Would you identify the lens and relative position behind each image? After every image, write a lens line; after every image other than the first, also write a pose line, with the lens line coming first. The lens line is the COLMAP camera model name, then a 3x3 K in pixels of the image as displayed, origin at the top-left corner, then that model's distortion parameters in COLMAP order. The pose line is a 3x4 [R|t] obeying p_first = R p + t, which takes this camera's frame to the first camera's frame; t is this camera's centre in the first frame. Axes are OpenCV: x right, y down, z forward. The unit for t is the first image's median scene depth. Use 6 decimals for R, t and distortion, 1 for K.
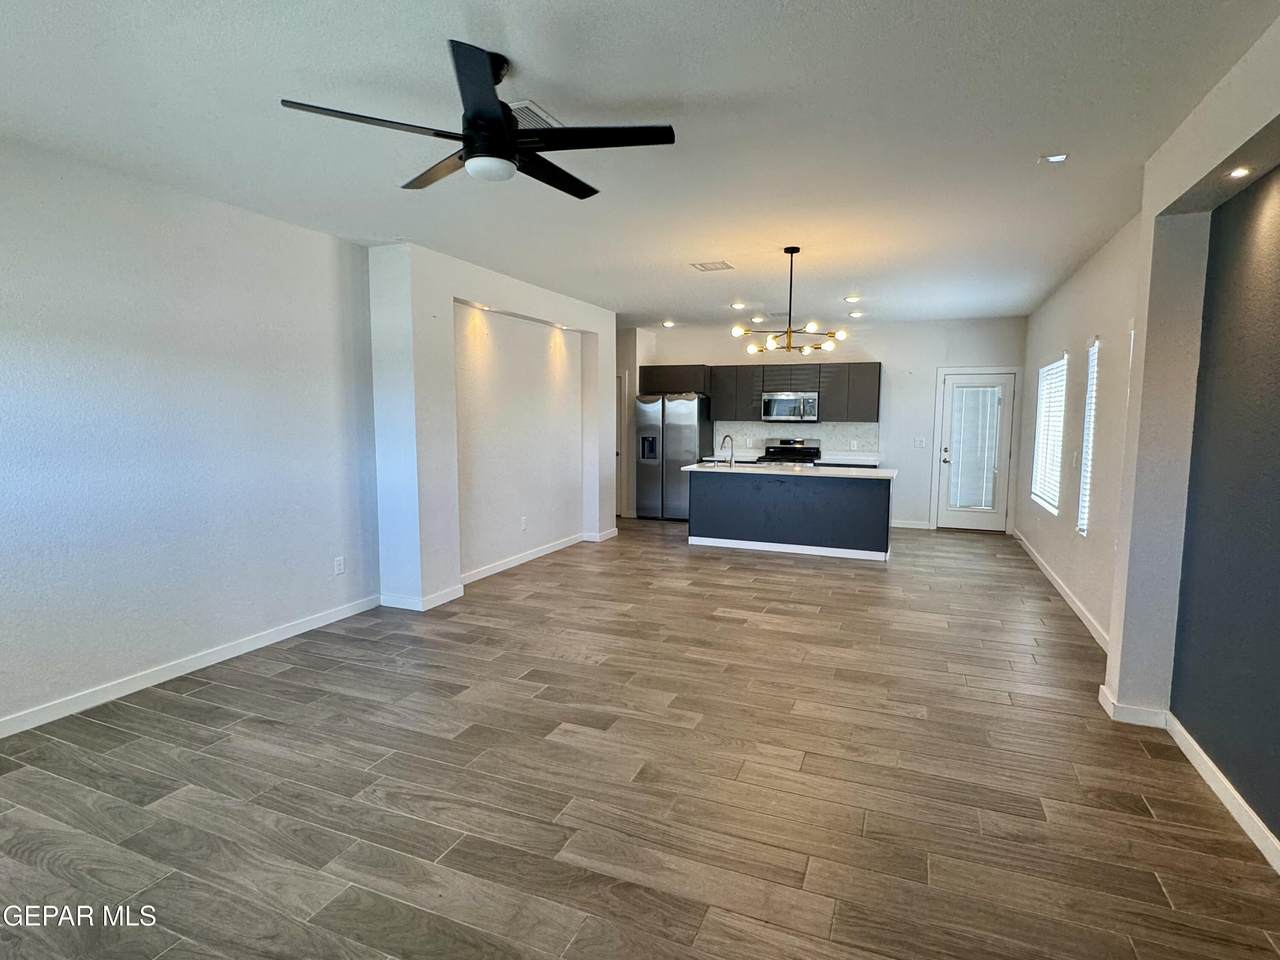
lens RADIAL K [[673.5, 0, 640.0], [0, 673.5, 480.0], [0, 0, 1]] dist [-0.003654, -0.001187]
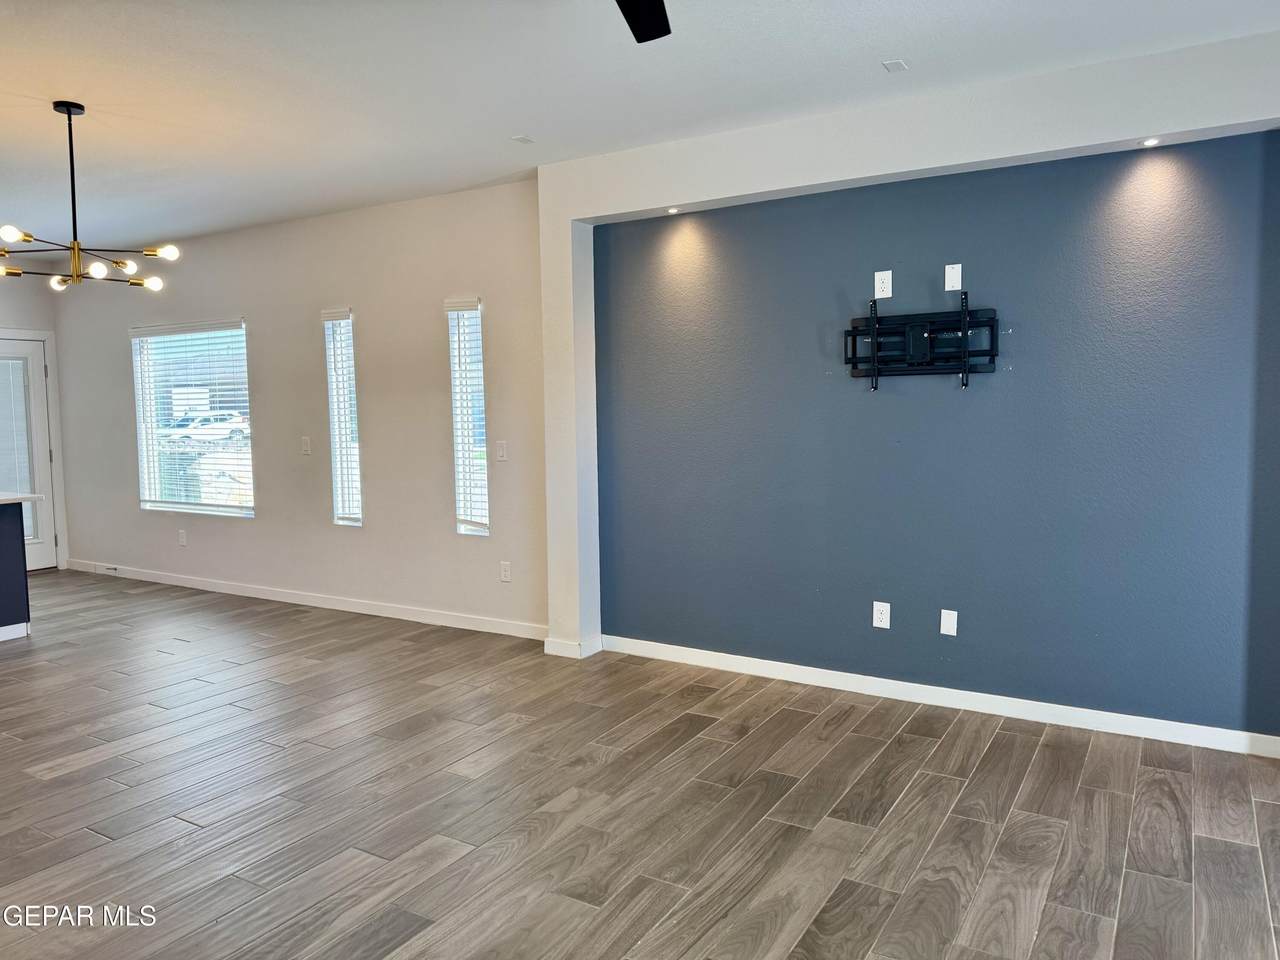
lens RADIAL K [[899.7, 0, 640.0], [0, 899.7, 480.0], [0, 0, 1]] dist [0.000402, -0.000808]
pose [[0.148839, -0.097802, 0.984013, -0.586382], [0.115237, 0.990032, 0.080970, -0.038504], [-0.982124, 0.101343, 0.158626, 0.514394]]
